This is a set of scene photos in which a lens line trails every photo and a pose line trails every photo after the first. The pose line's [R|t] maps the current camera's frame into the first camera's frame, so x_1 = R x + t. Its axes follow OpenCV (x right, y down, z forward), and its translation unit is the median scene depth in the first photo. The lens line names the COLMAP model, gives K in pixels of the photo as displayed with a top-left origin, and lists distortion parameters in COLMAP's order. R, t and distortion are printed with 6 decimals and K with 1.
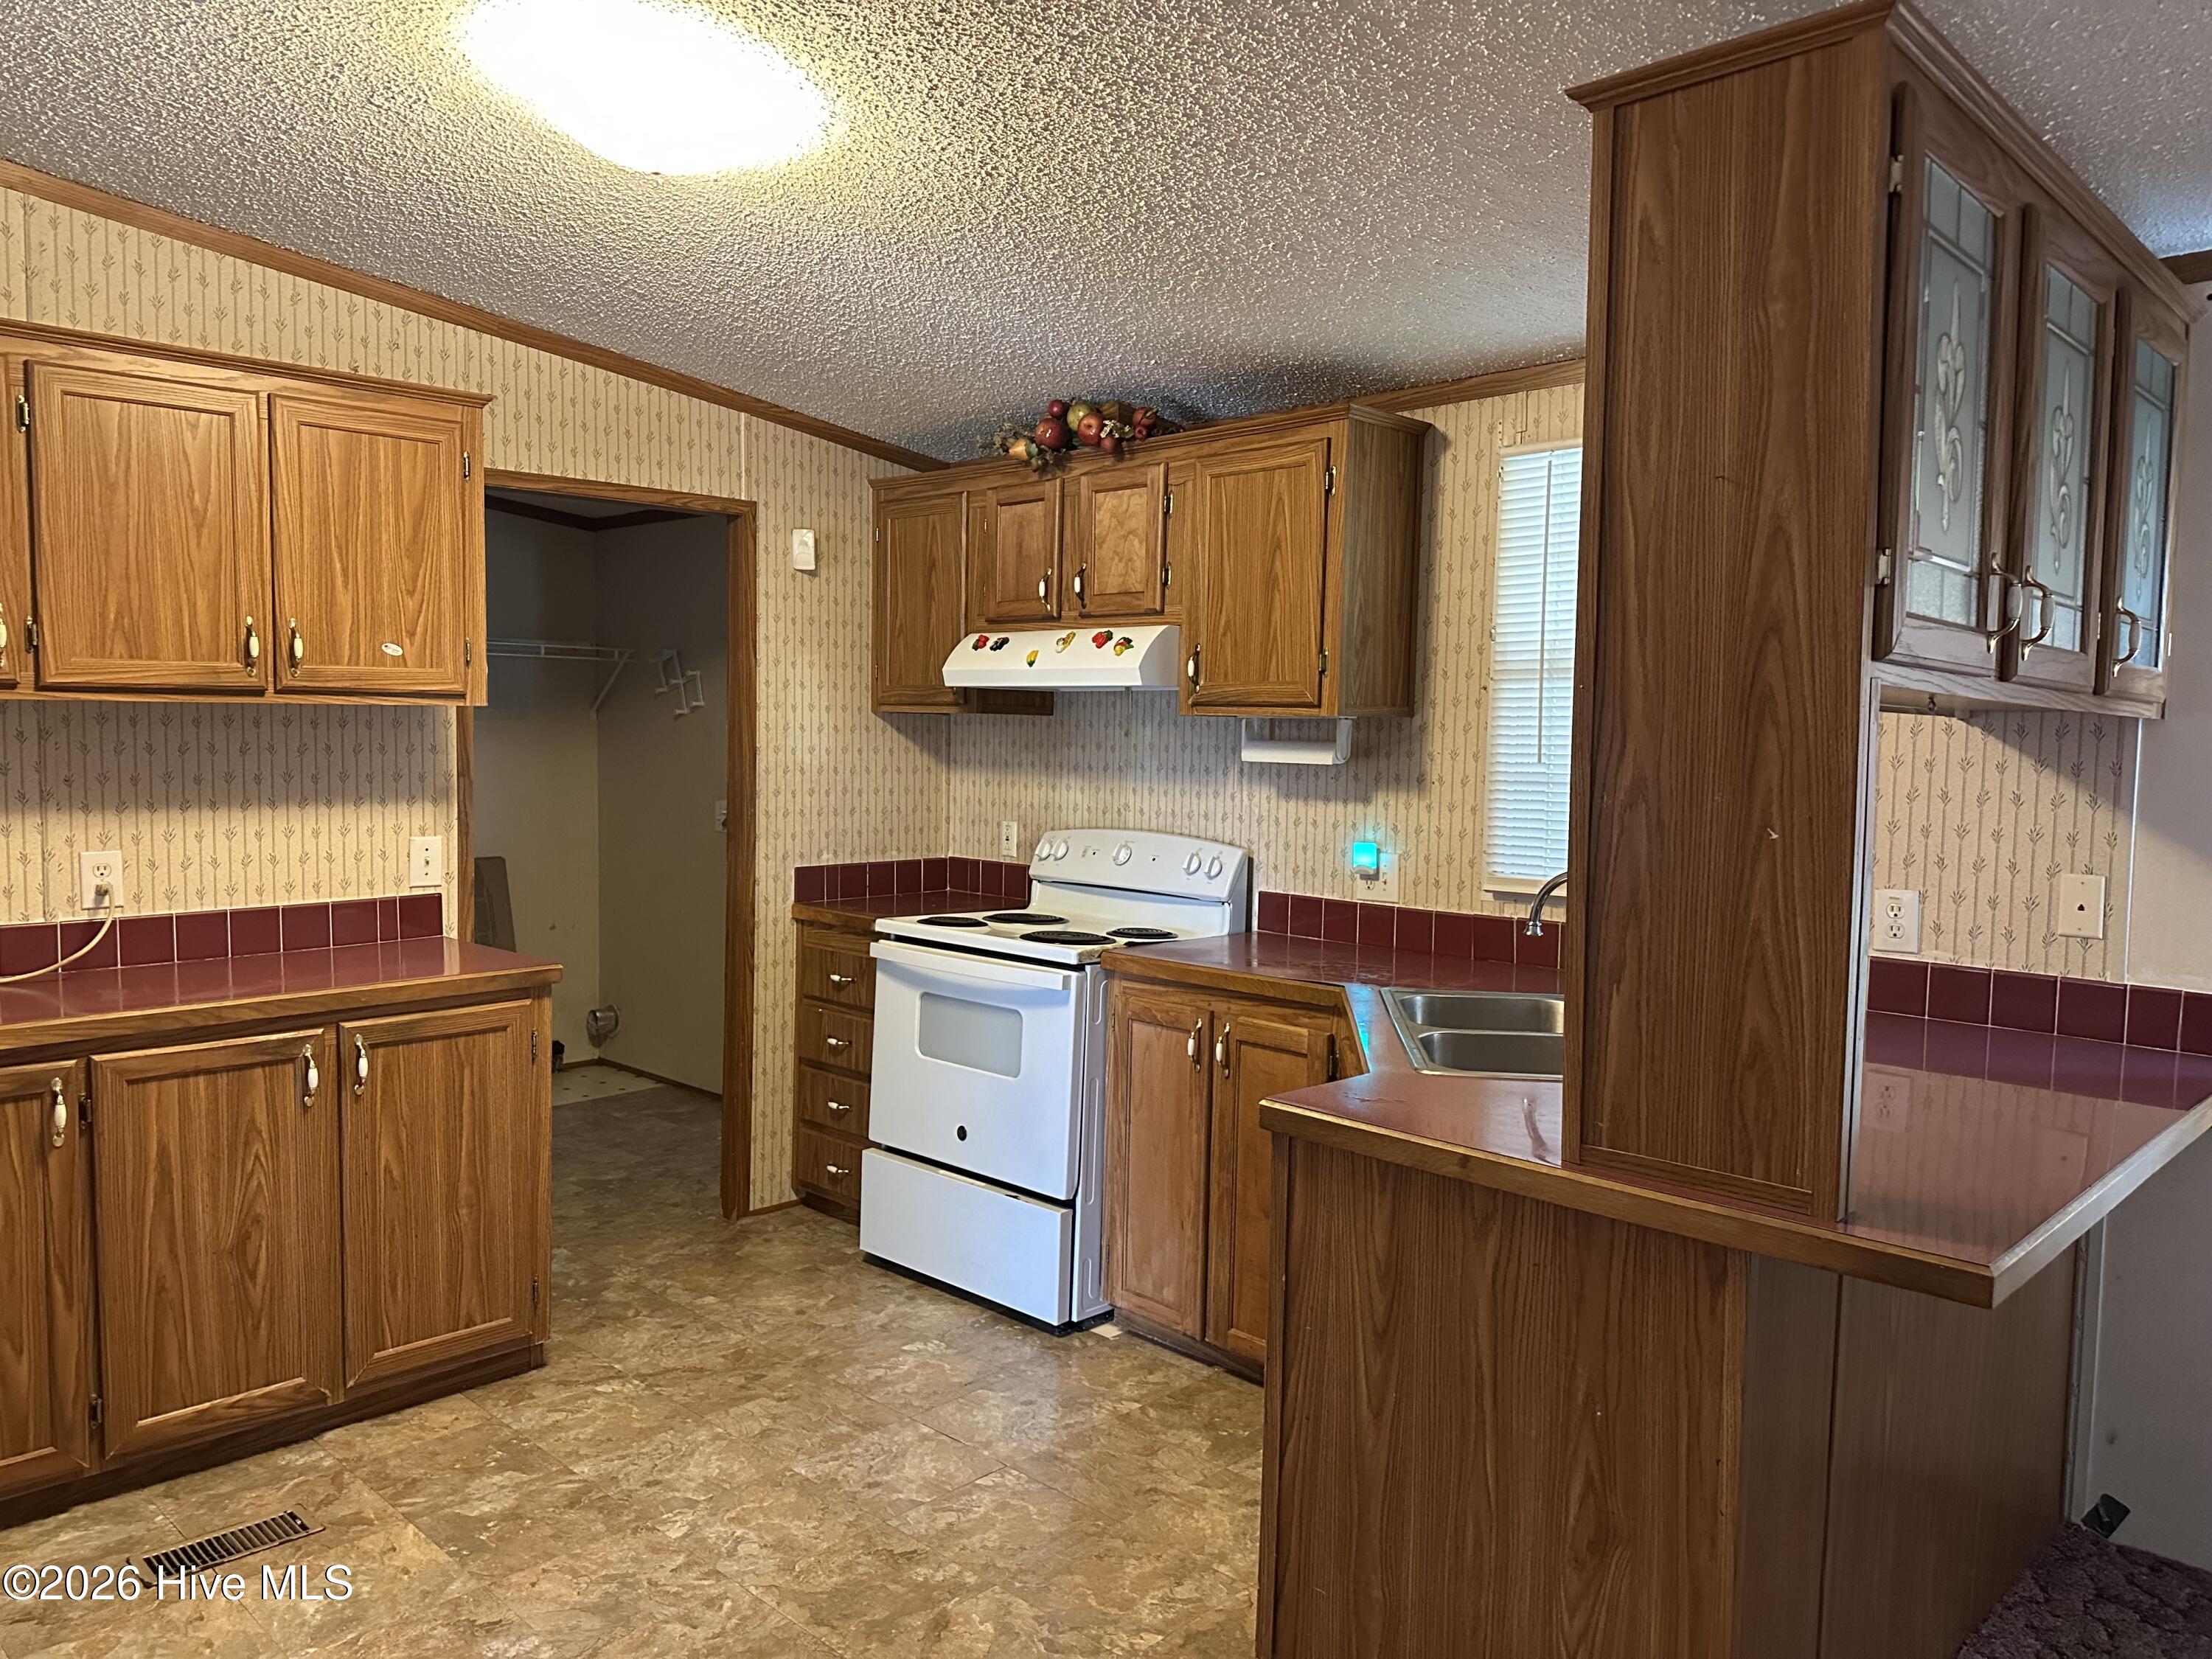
lens RADIAL K [[1559.8, 0, 1102.9], [0, 1559.8, 810.4], [0, 0, 1]] dist [0.081443, -0.116428]
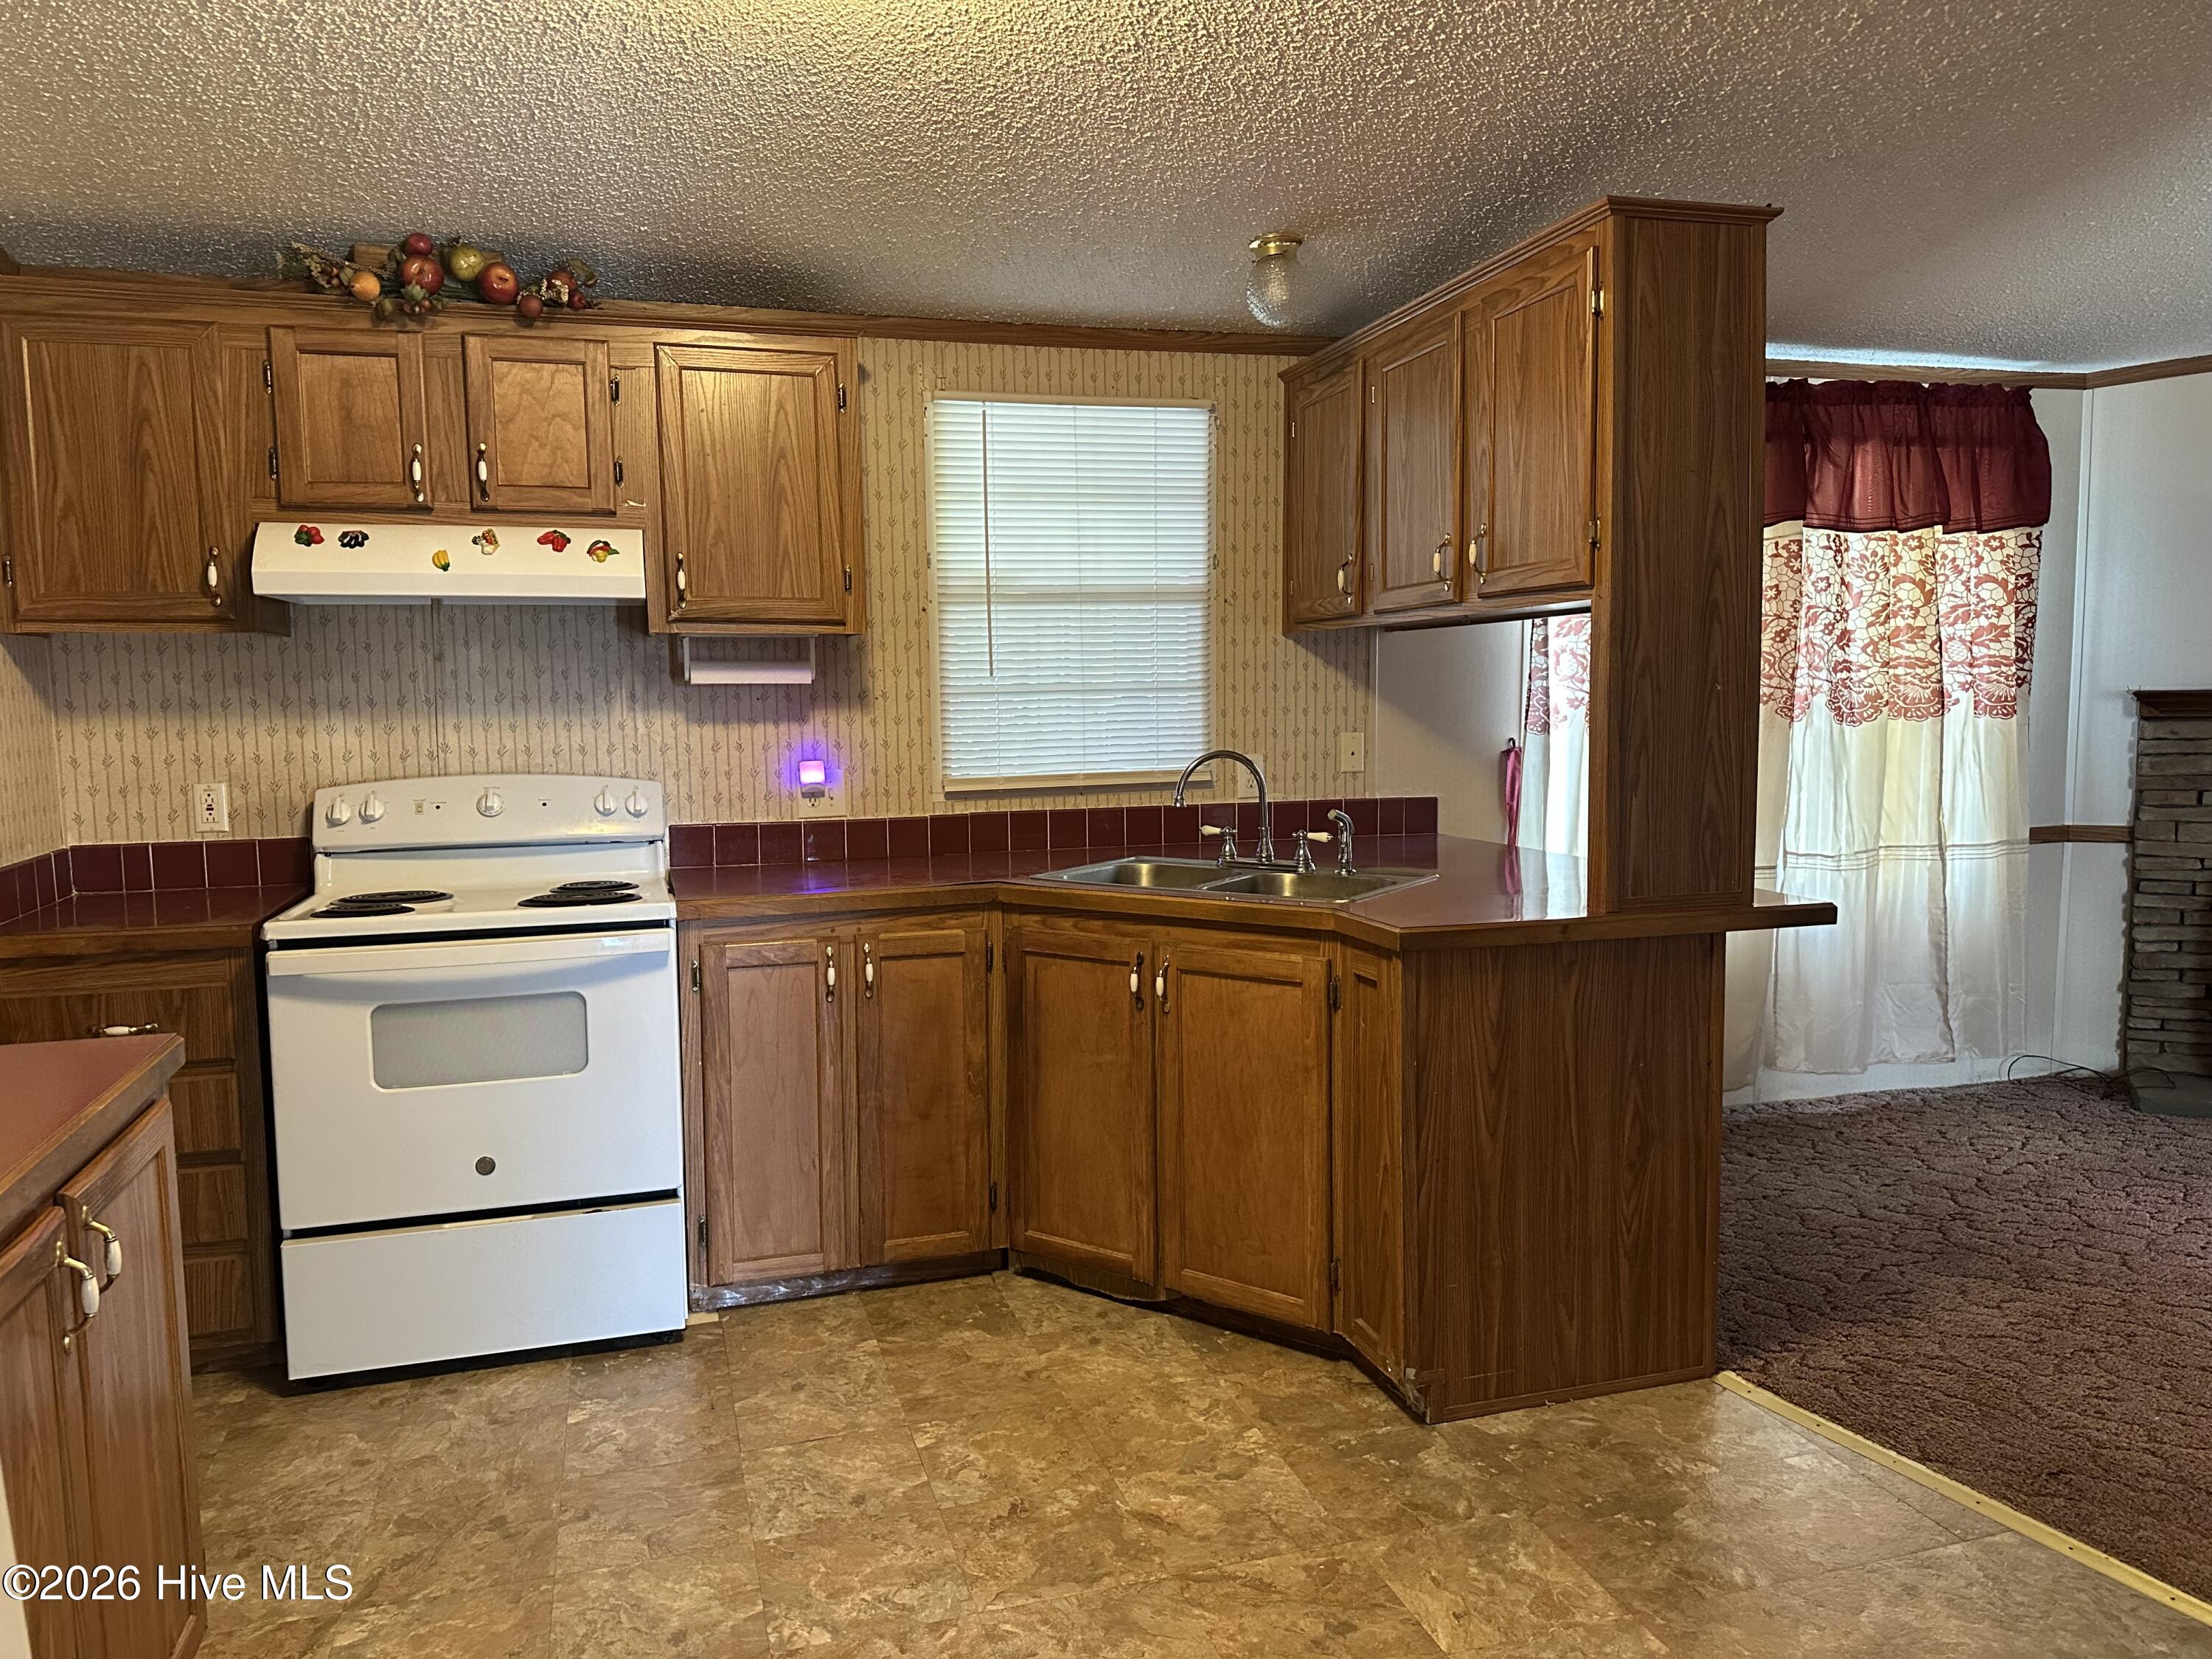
lens RADIAL K [[1545.4, 0, 1109.1], [0, 1545.4, 806.9], [0, 0, 1]] dist [0.121521, -0.185251]
pose [[0.484596, -0.094164, 0.869655, -0.688442], [0.065276, 0.995310, 0.071395, -0.009944], [-0.872299, 0.022170, 0.488470, 0.377103]]
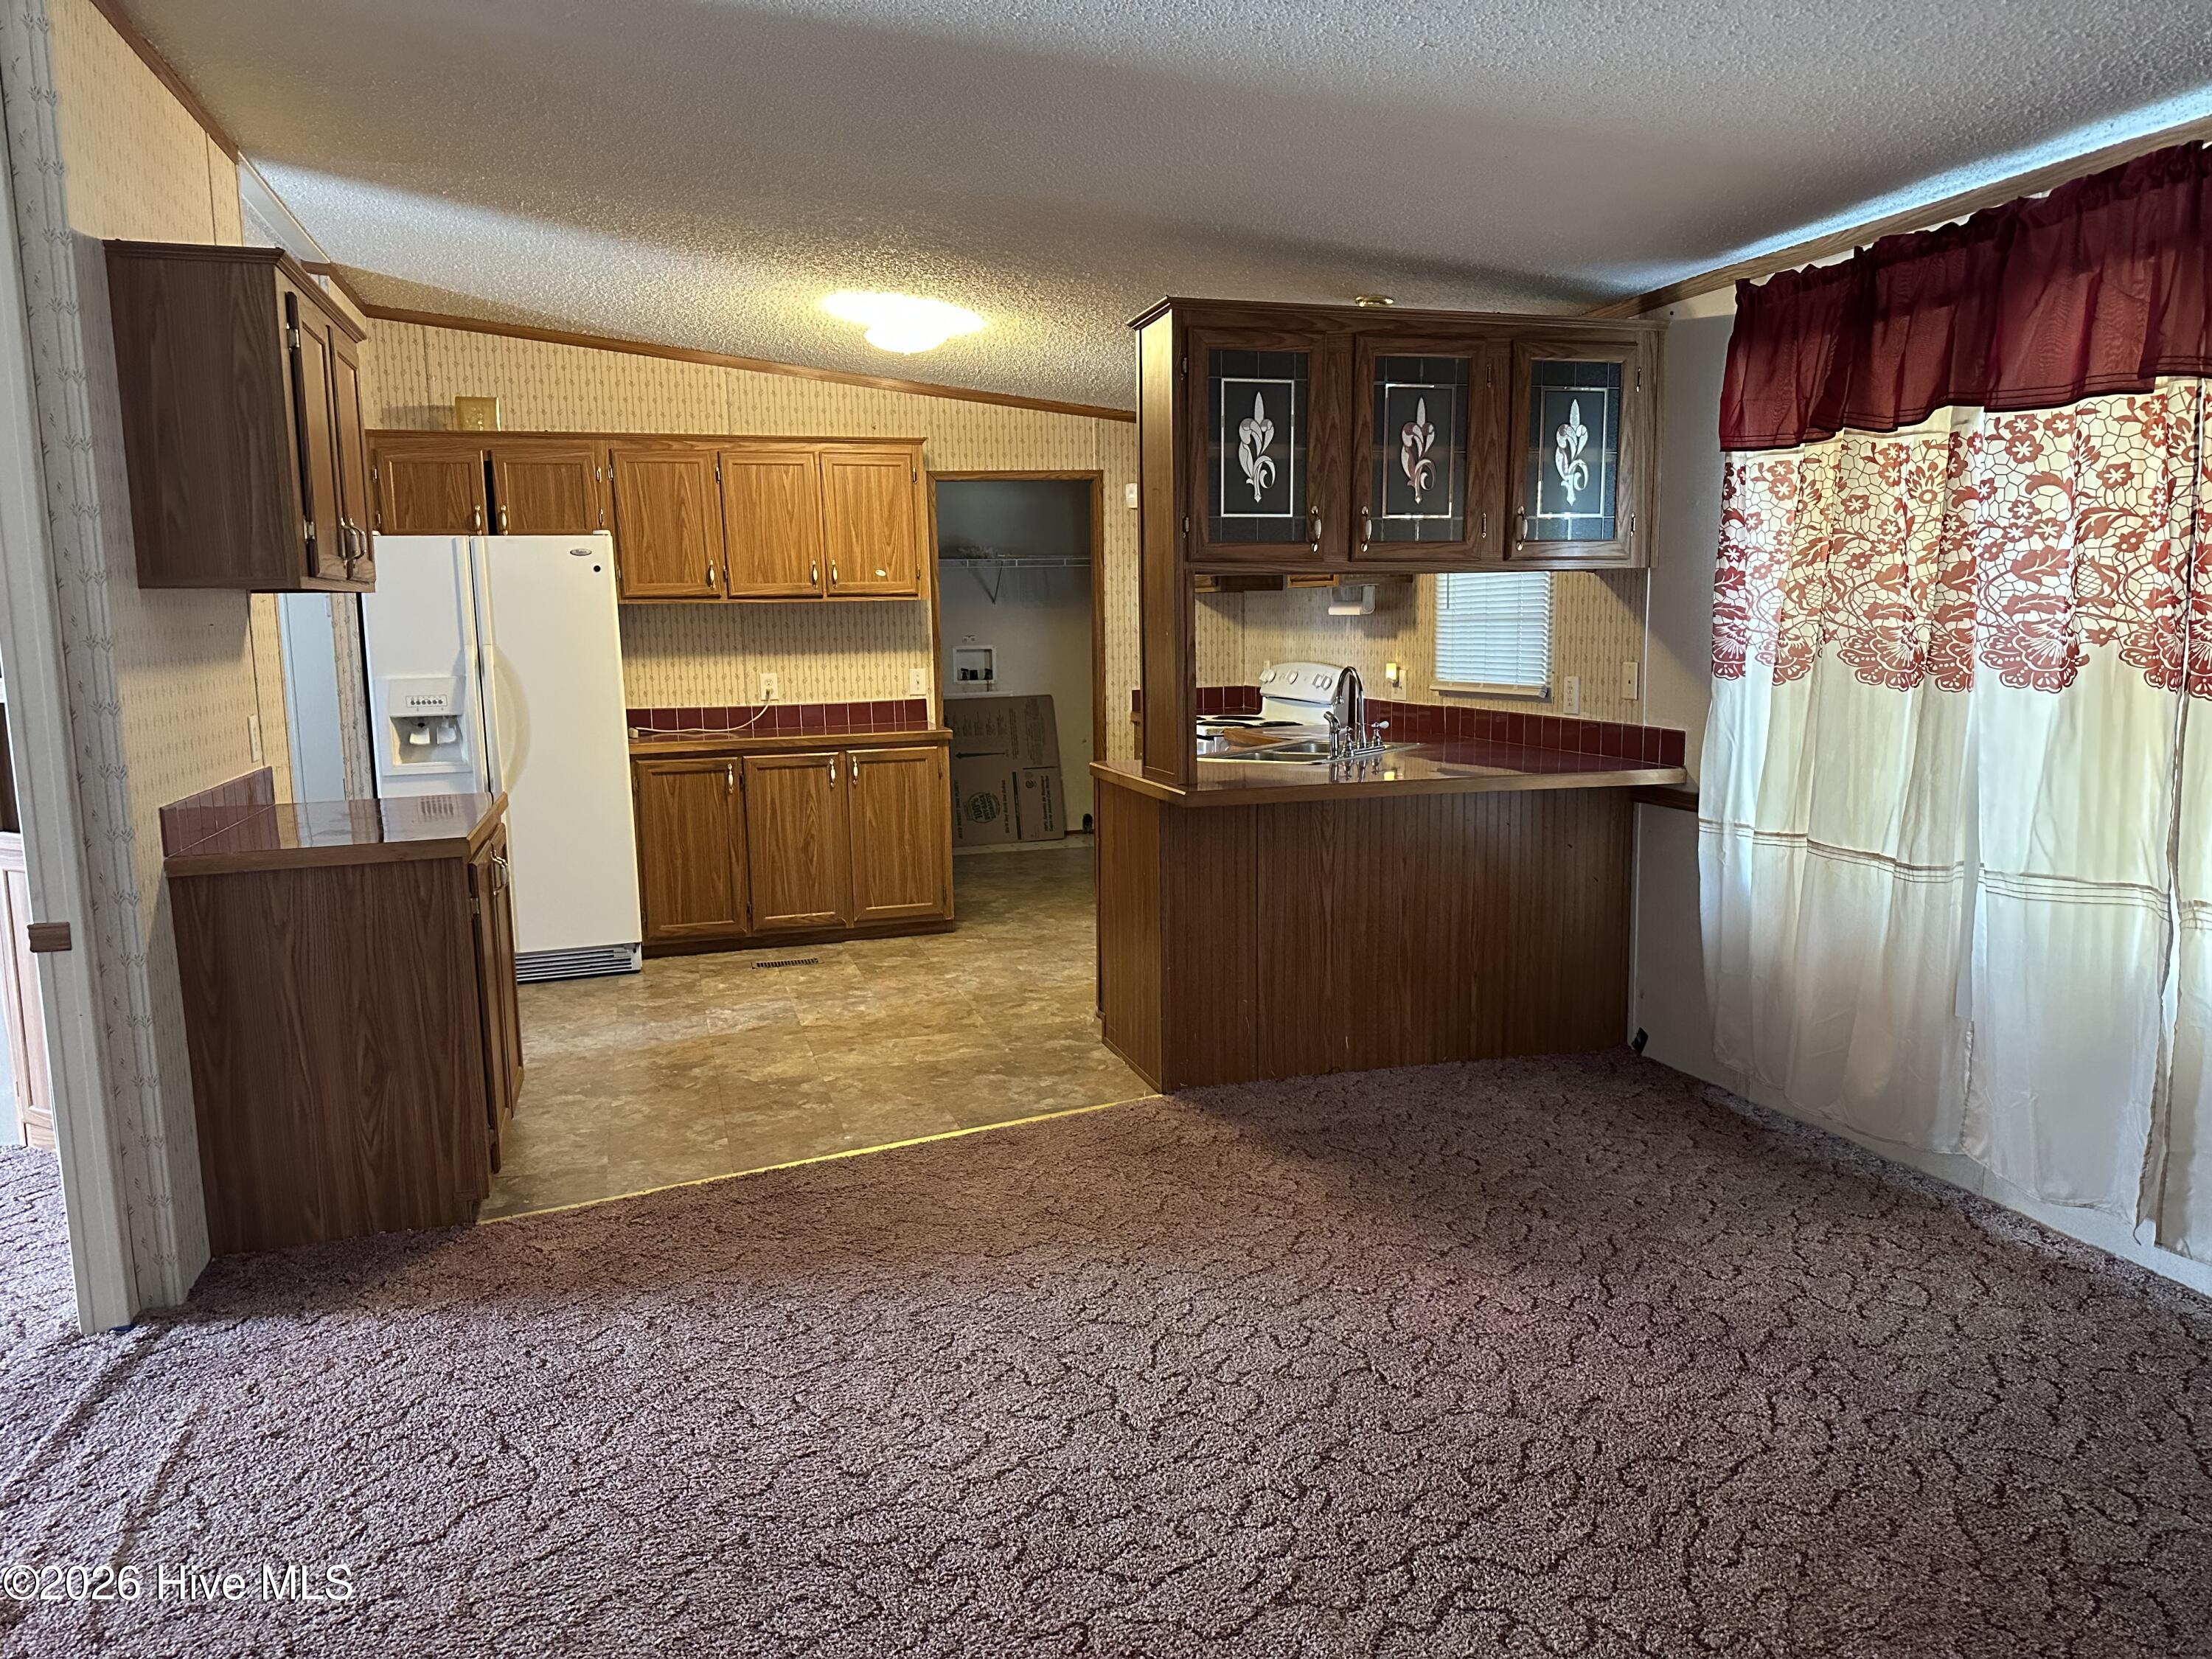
lens RADIAL K [[1535.3, 0, 1106.0], [0, 1535.3, 829.5], [0, 0, 1]] dist [0.026516, -0.021054]
pose [[0.871753, 0.034808, -0.488708, 0.767135], [0.008134, 0.996308, 0.085470, 0.059147], [0.489879, -0.078484, 0.868251, -0.586131]]
